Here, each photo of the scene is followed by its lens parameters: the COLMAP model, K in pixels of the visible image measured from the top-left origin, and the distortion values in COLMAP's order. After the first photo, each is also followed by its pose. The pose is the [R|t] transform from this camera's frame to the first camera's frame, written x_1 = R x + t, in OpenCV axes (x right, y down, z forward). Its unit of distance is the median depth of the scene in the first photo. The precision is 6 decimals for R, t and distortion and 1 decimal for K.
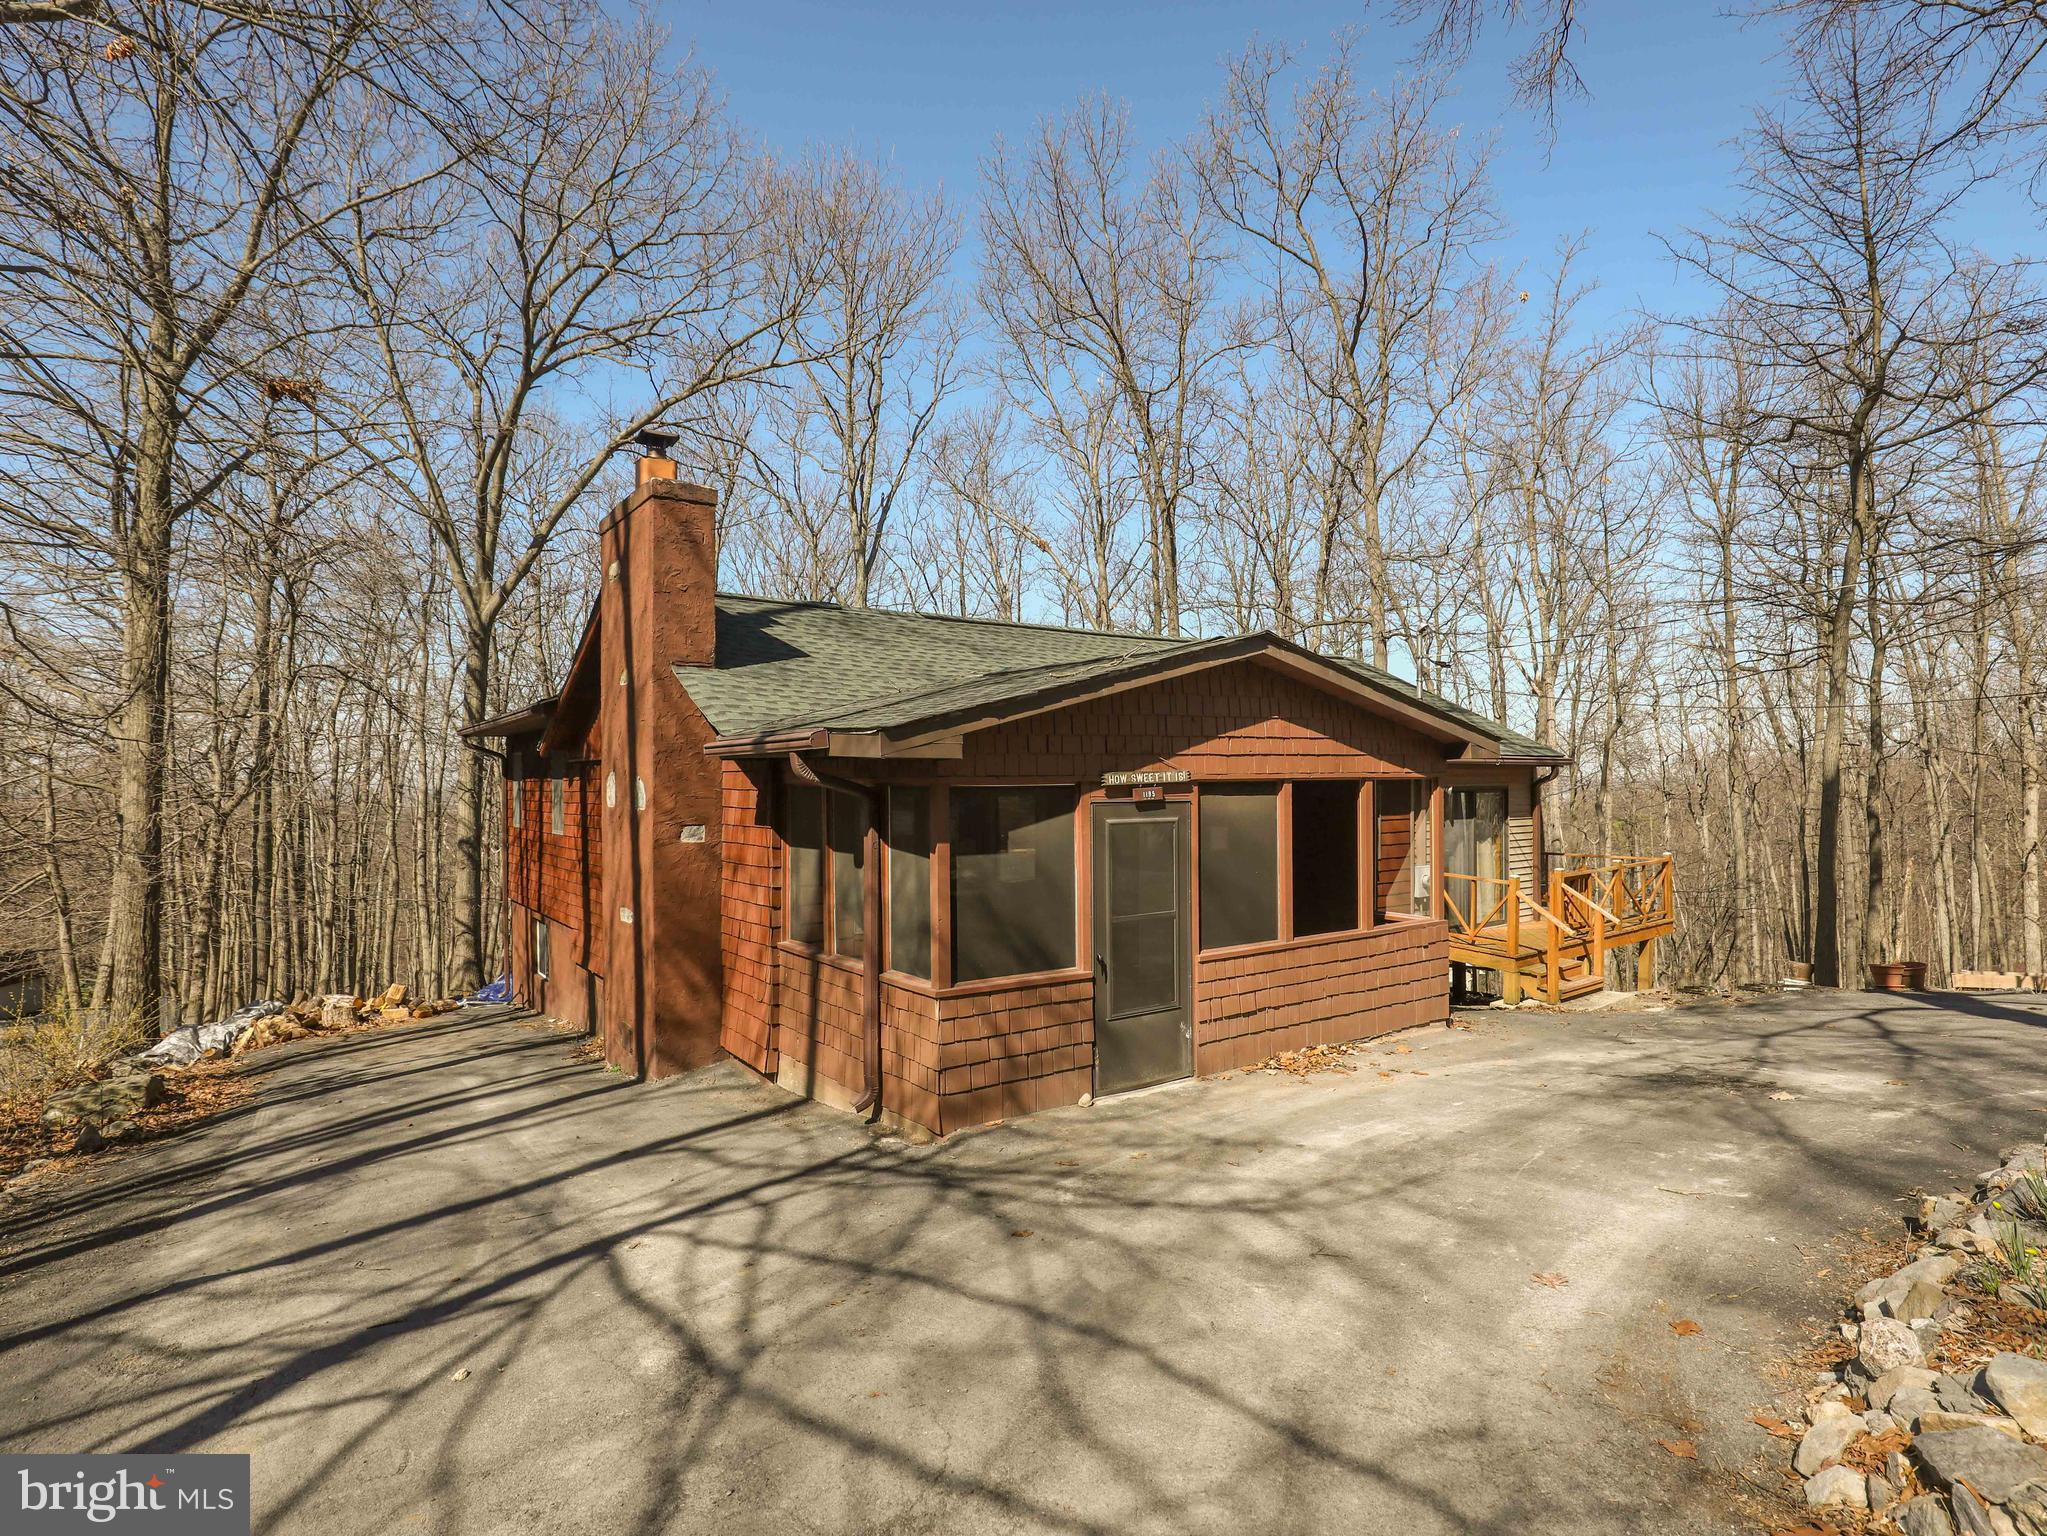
lens RADIAL K [[1106.0, 0, 962.1], [0, 1106.0, 773.5], [0, 0, 1]] dist [-0.033435, 0.003188]
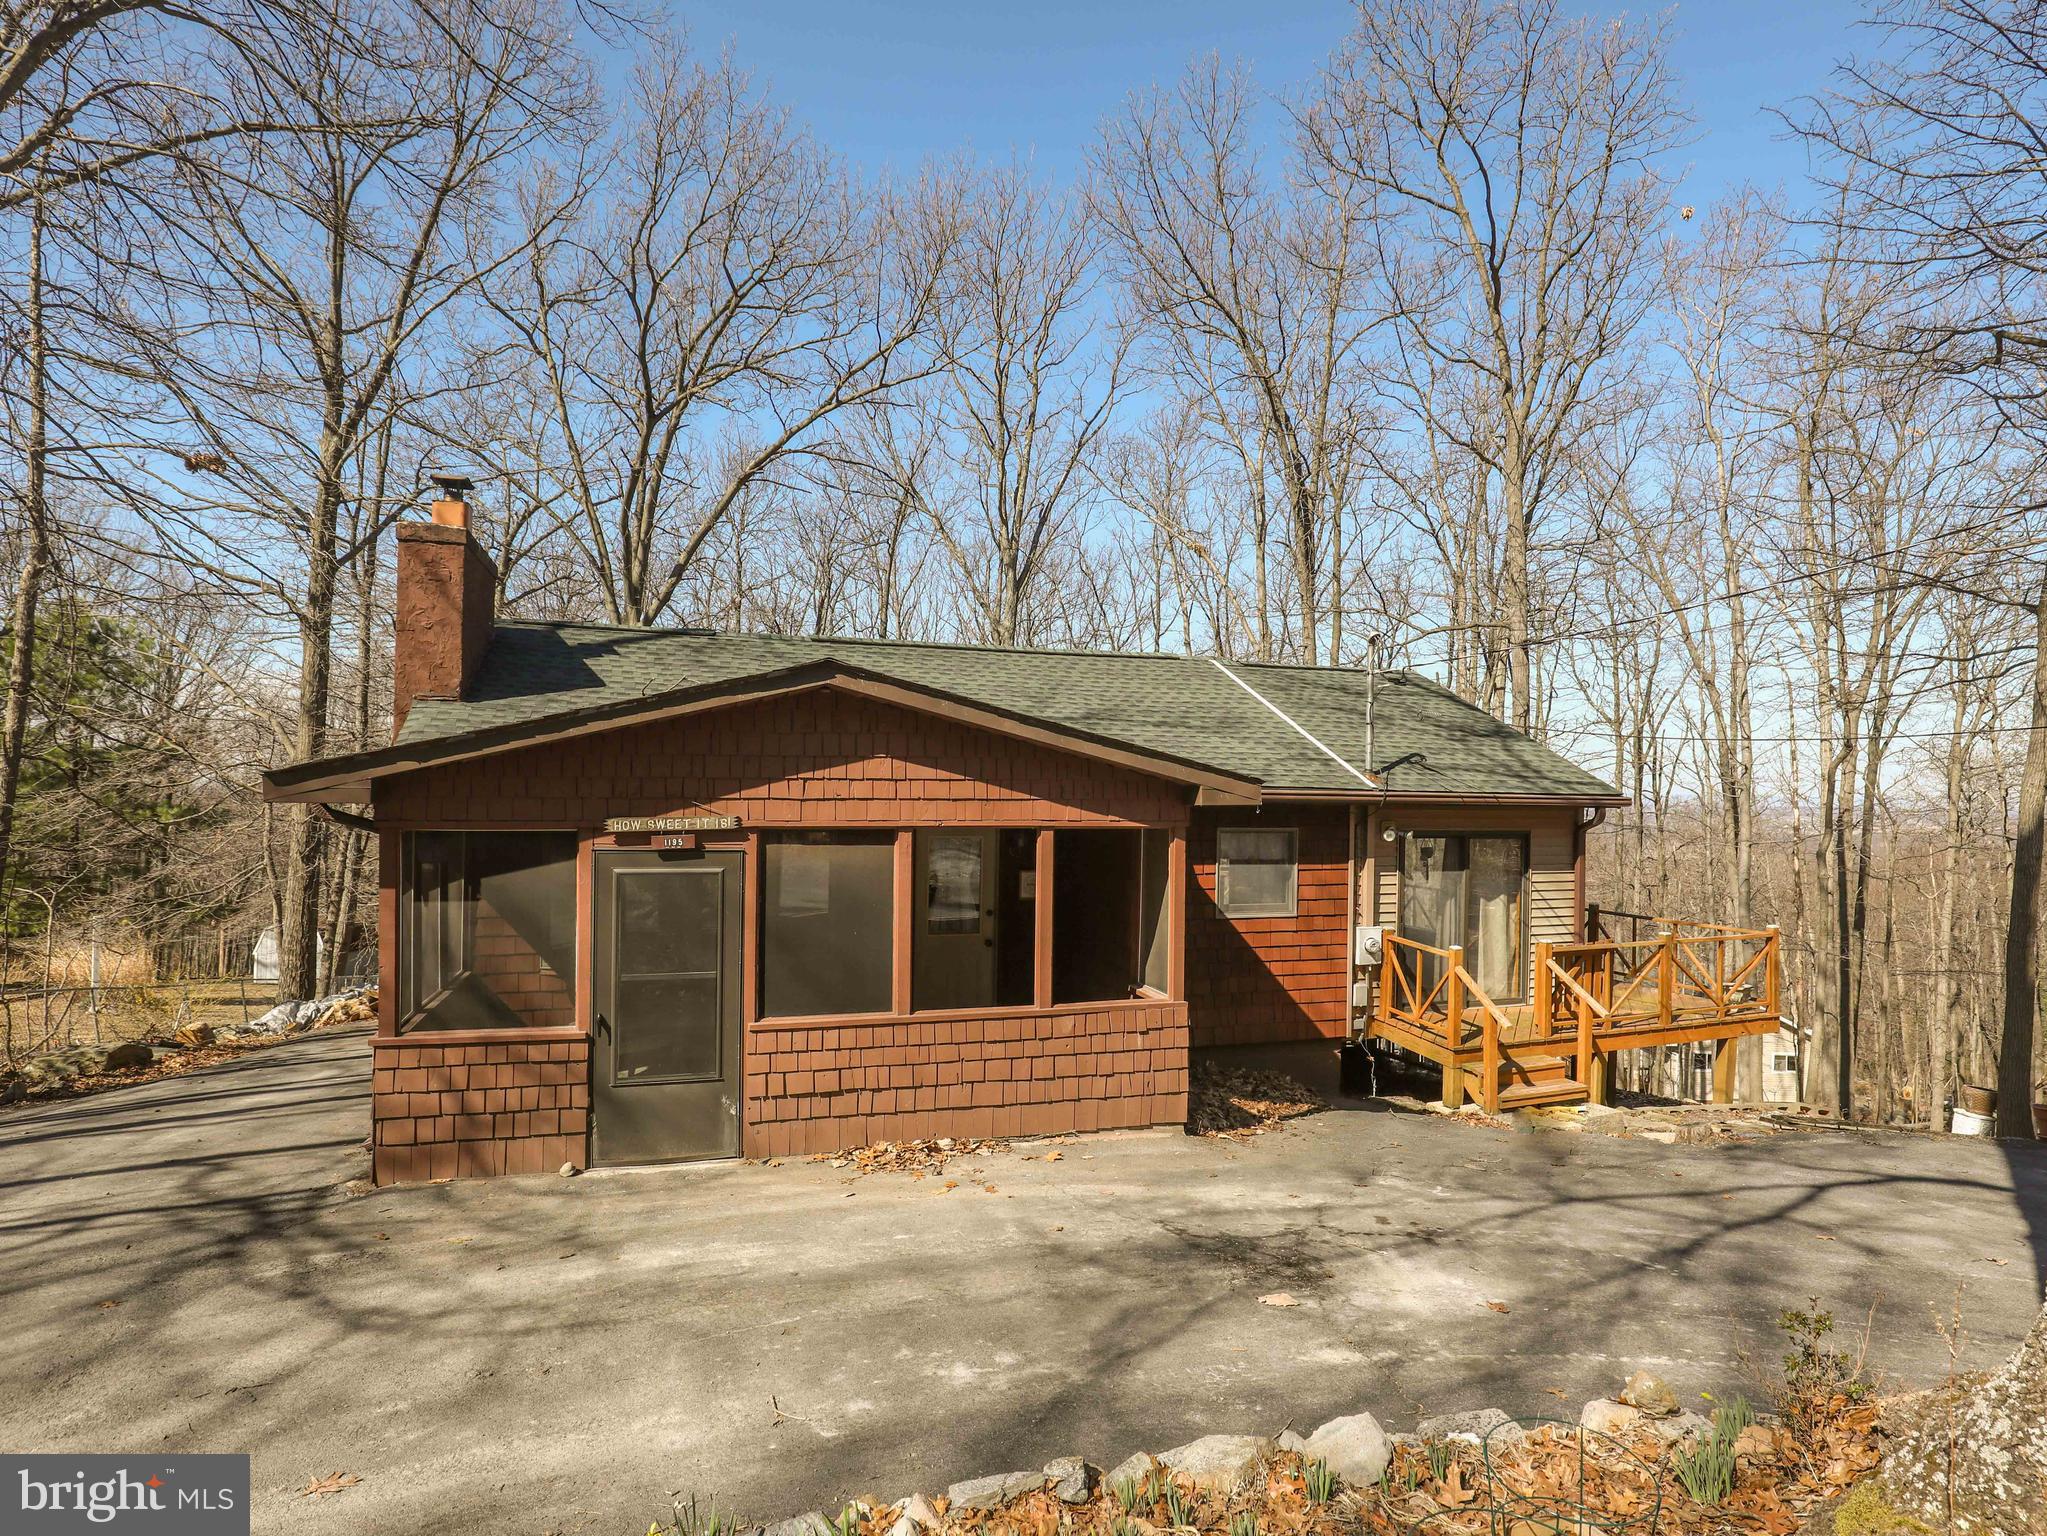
lens RADIAL K [[1106.0, 0, 1015.0], [0, 1106.0, 782.8], [0, 0, 1]] dist [-0.033435, 0.003188]
pose [[0.948858, 0.016433, -0.315276, 0.710692], [-0.016138, 0.999863, 0.003547, -0.037366], [0.315291, 0.001722, 0.948993, 0.223884]]
